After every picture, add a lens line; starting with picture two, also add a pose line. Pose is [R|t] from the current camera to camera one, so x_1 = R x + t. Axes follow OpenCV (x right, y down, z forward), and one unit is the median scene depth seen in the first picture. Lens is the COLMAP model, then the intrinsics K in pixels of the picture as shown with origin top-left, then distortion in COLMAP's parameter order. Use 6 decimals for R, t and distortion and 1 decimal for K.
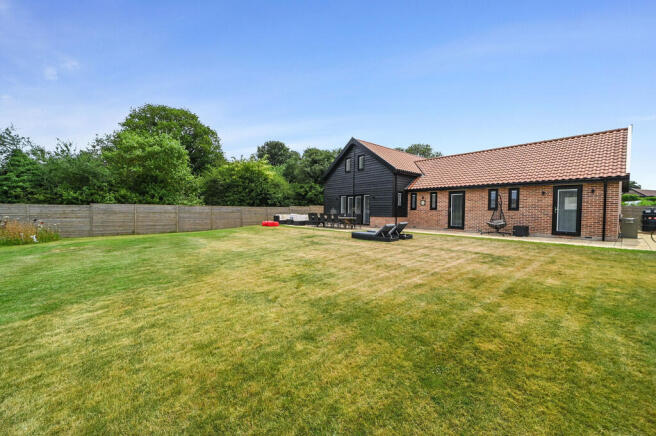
lens RADIAL K [[259.9, 0, 328.0], [0, 259.9, 218.0], [0, 0, 1]] dist [0.000263, 0.000161]
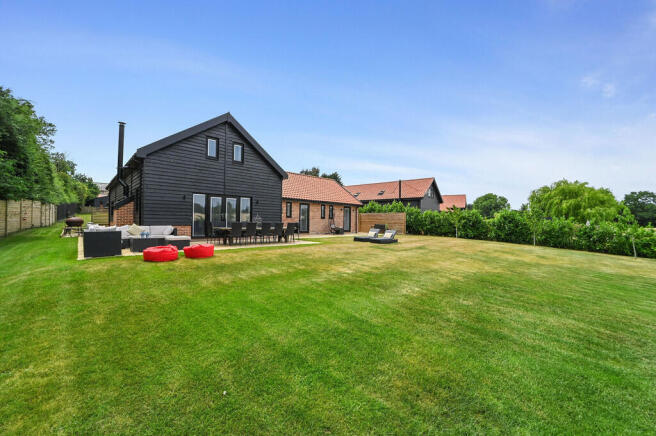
lens RADIAL K [[259.9, 0, 328.0], [0, 259.9, 218.0], [0, 0, 1]] dist [0.000263, 0.000161]
pose [[-0.075521, 0.001720, 0.997143, -0.786124], [0.015061, 0.999886, -0.000584, -0.030021], [-0.997030, 0.014974, -0.075538, 1.008472]]
